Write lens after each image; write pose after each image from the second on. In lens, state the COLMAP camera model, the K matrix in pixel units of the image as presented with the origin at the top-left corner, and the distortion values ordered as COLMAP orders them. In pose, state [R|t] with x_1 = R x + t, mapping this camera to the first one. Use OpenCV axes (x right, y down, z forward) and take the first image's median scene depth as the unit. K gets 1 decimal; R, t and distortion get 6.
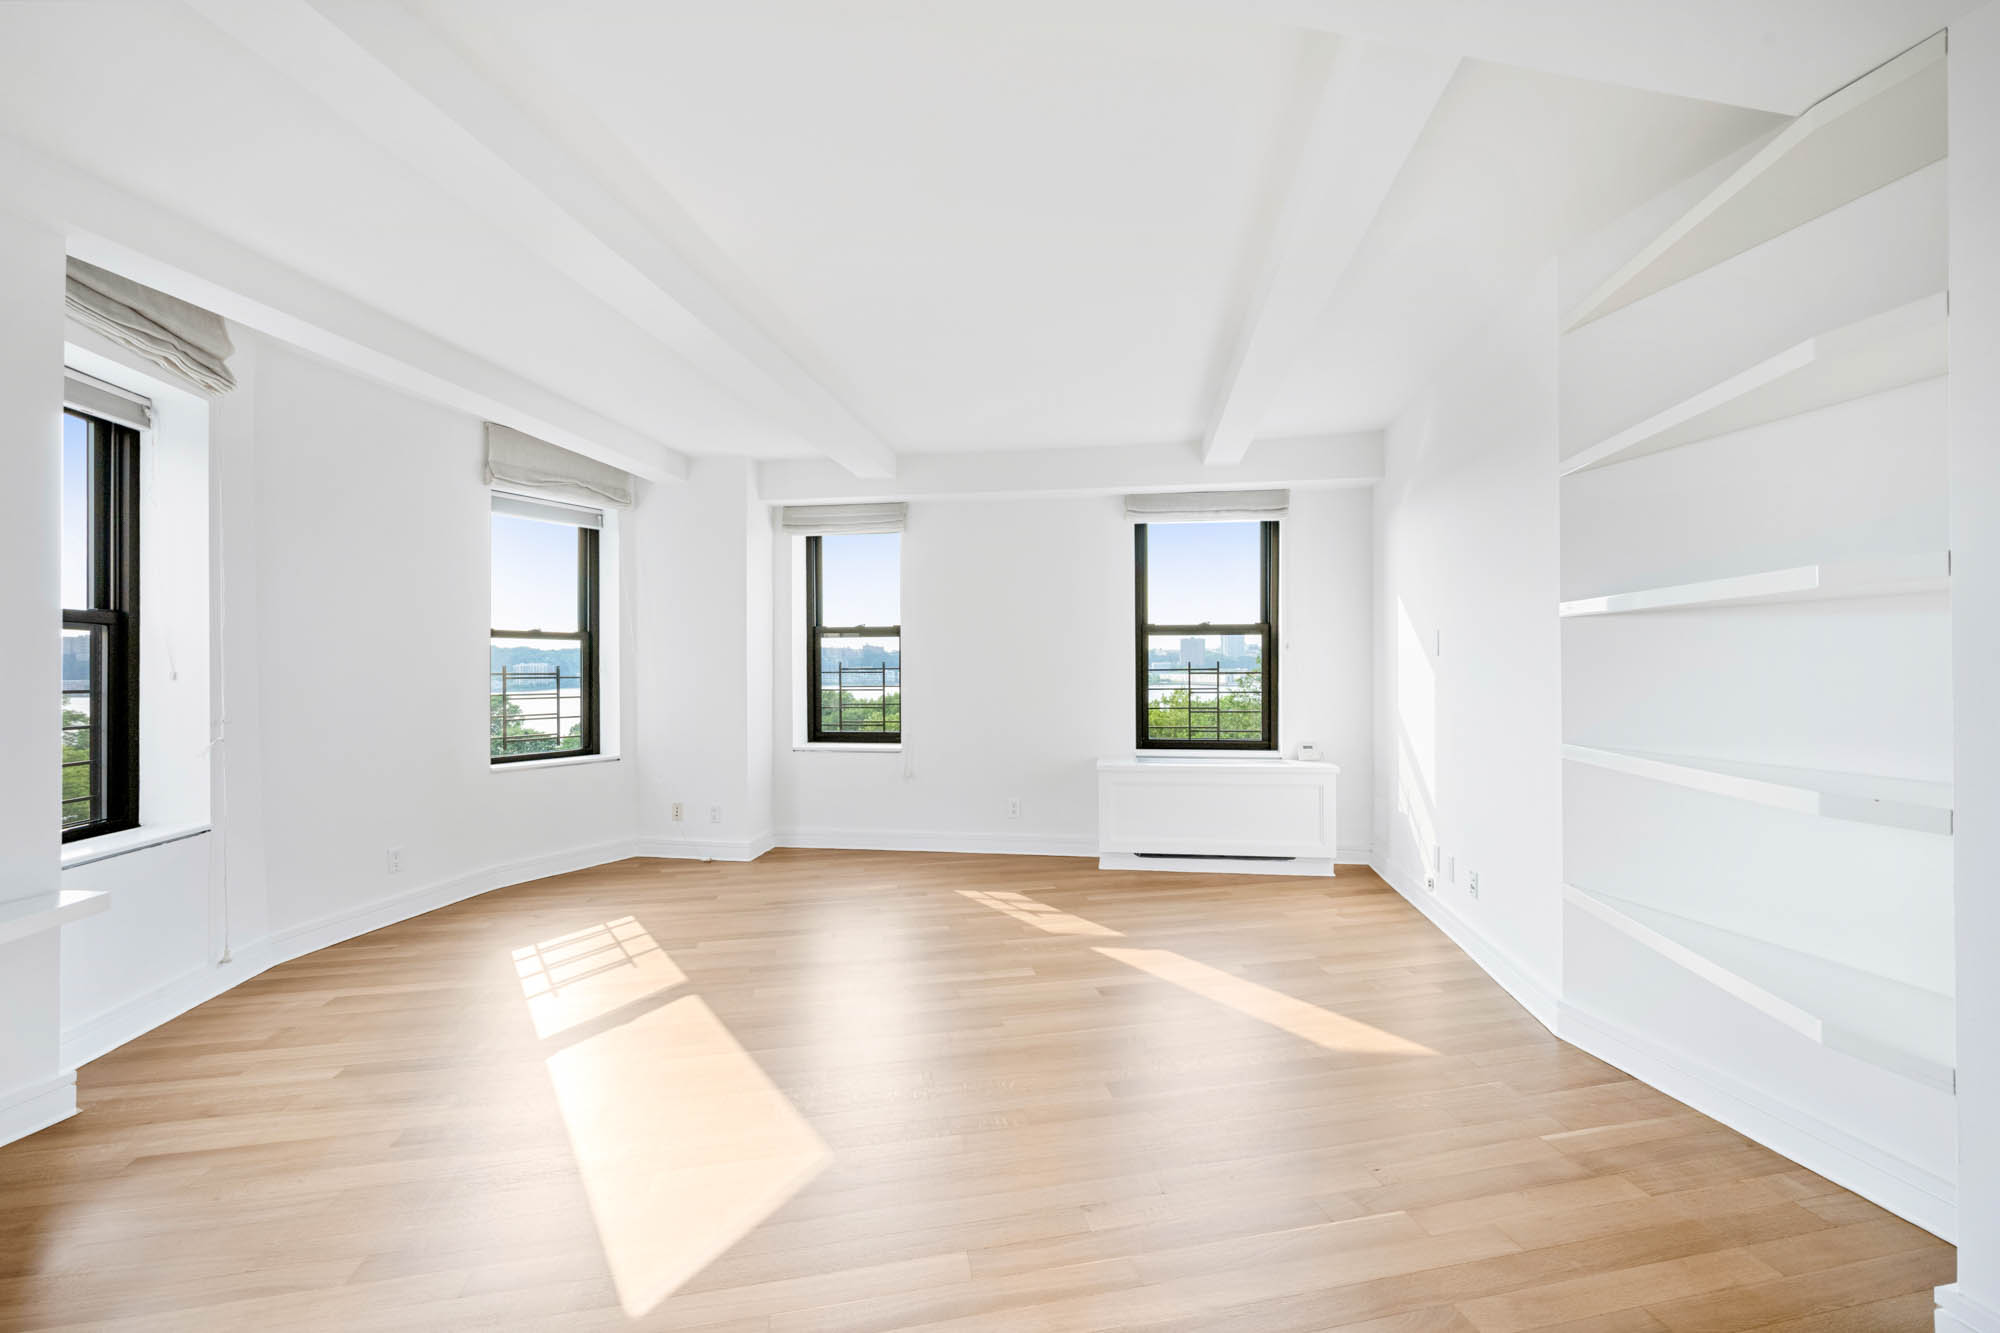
lens RADIAL K [[784.8, 0, 1003.9], [0, 784.8, 667.5], [0, 0, 1]] dist [-0.001315, -0.000199]
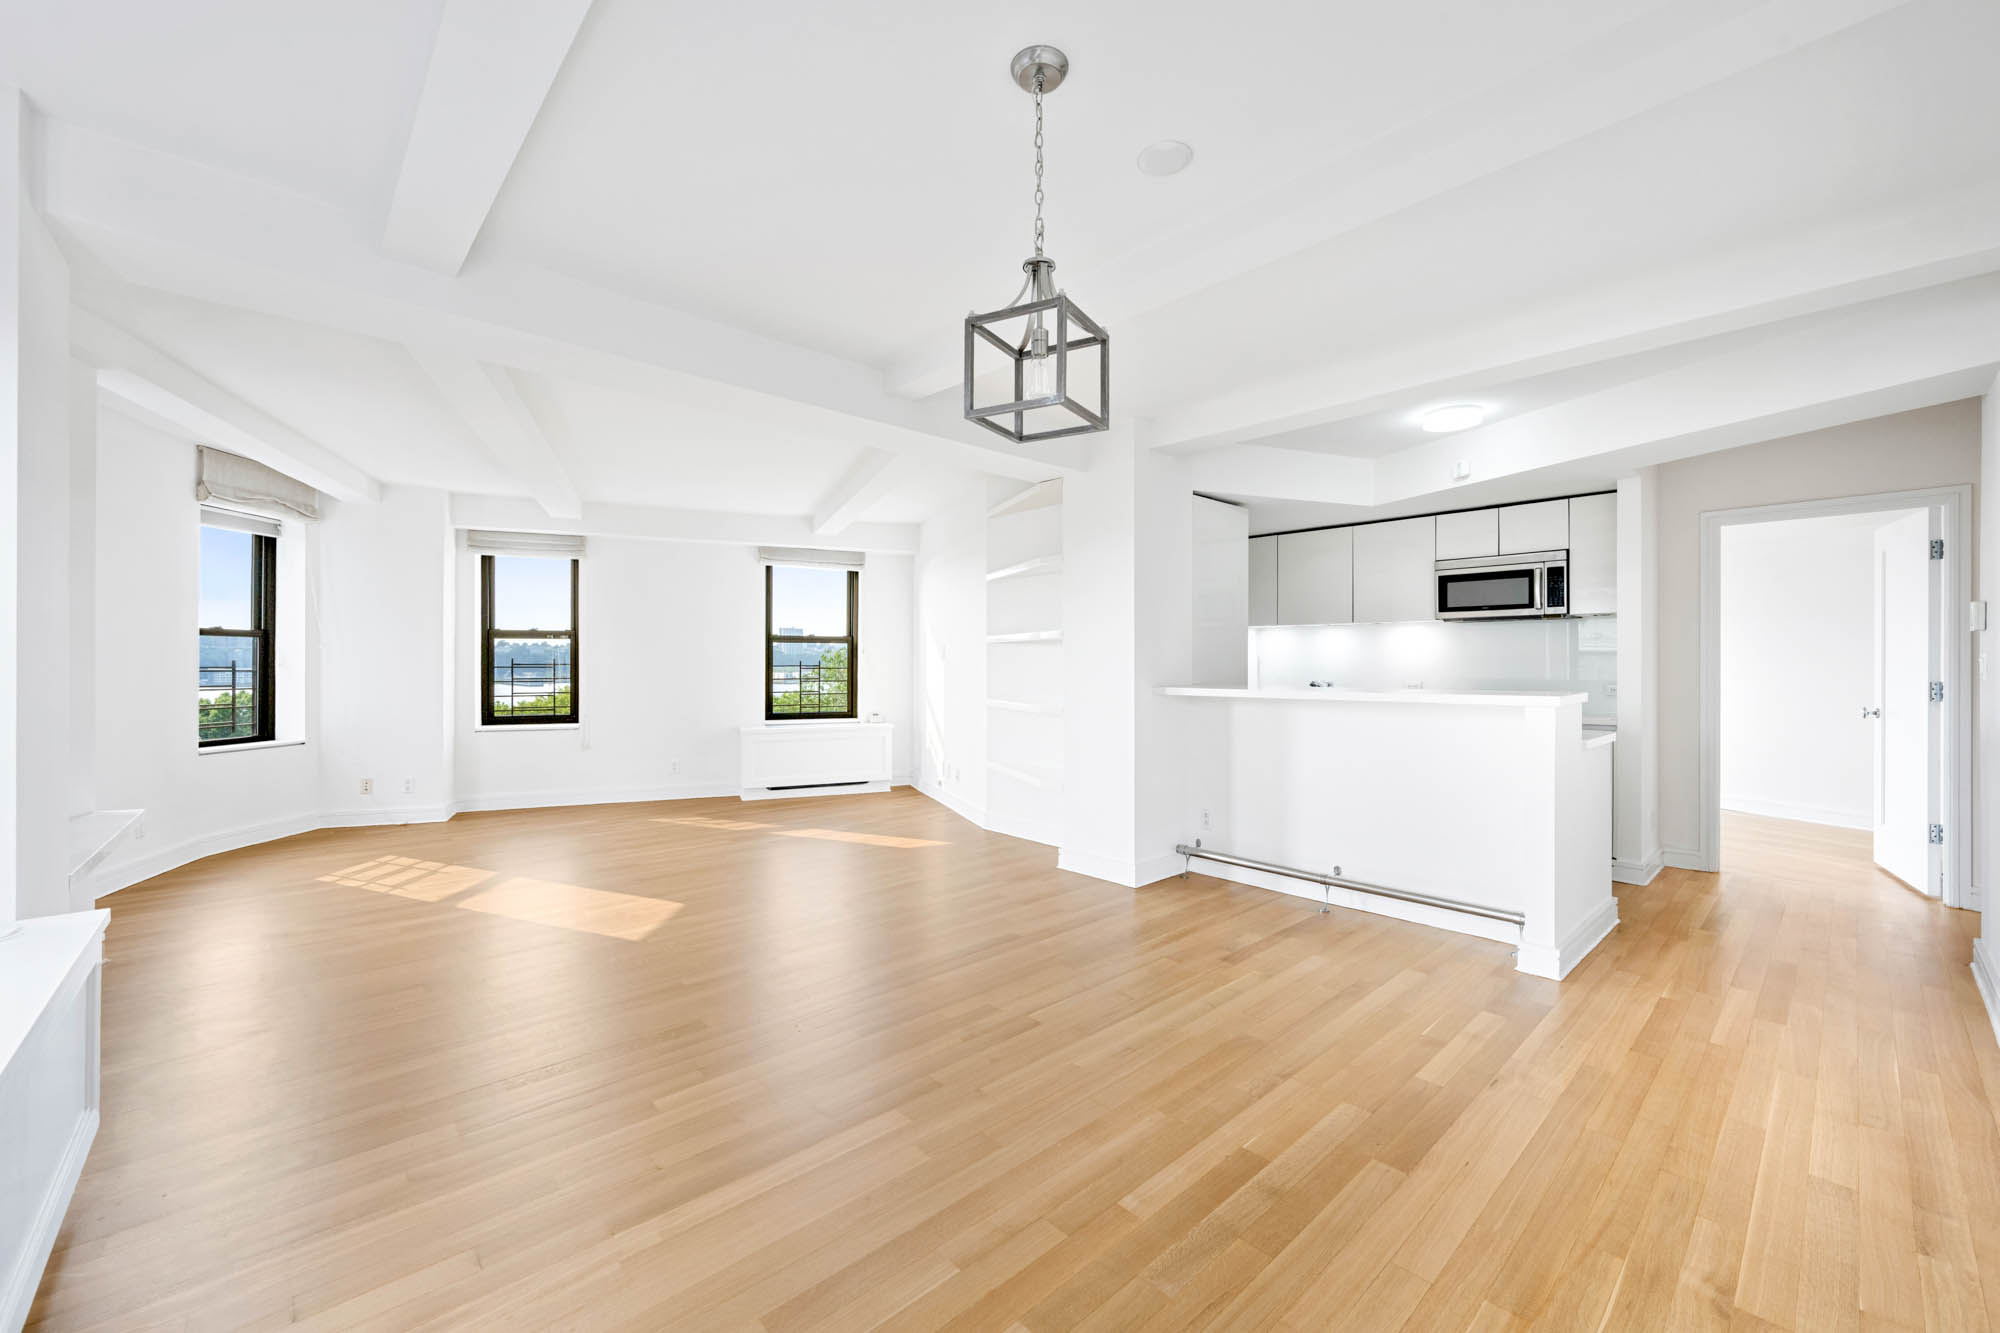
lens RADIAL K [[784.8, 0, 1003.9], [0, 784.8, 667.5], [0, 0, 1]] dist [-0.001315, -0.000199]
pose [[0.853040, 0.003078, 0.521837, -0.221812], [-0.005791, 0.999977, 0.003569, -0.002132], [-0.521814, -0.006066, 0.853038, -0.495572]]
